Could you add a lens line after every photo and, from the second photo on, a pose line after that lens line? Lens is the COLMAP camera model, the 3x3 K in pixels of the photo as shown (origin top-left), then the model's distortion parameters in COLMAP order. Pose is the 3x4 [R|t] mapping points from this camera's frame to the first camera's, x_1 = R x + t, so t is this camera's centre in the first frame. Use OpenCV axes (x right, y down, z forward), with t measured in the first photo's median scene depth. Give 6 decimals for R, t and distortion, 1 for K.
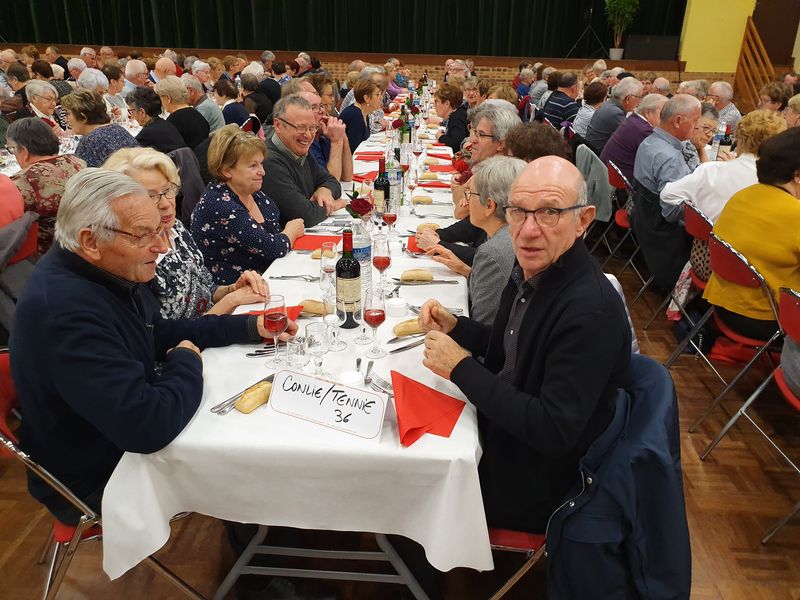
lens RADIAL K [[640.8, 0, 404.5], [0, 640.8, 298.3], [0, 0, 1]] dist [0.027160, 0.013218]
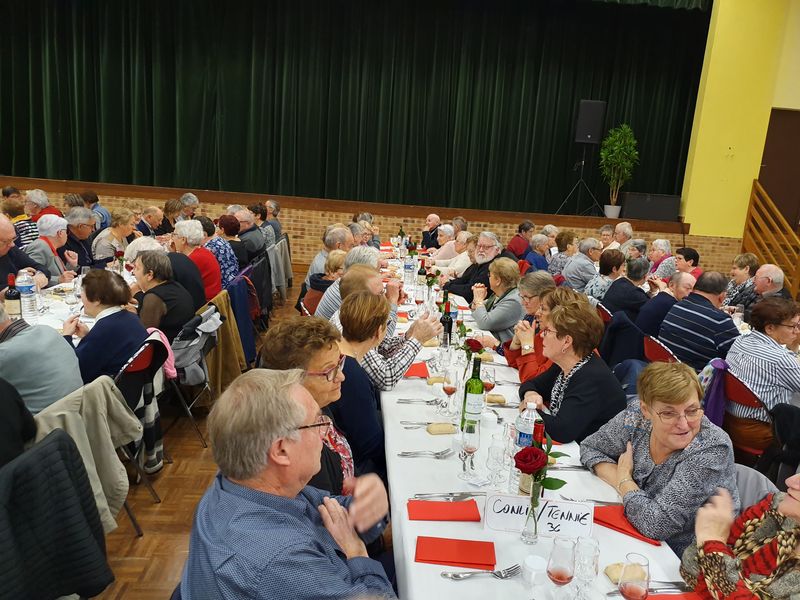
lens RADIAL K [[619.8, 0, 402.6], [0, 619.8, 298.8], [0, 0, 1]] dist [0.009892, 0.004384]
pose [[0.991398, 0.015272, 0.129990, -0.056173], [0.009448, 0.982227, -0.187461, -0.113797], [-0.130543, 0.187077, 0.973633, 0.257188]]
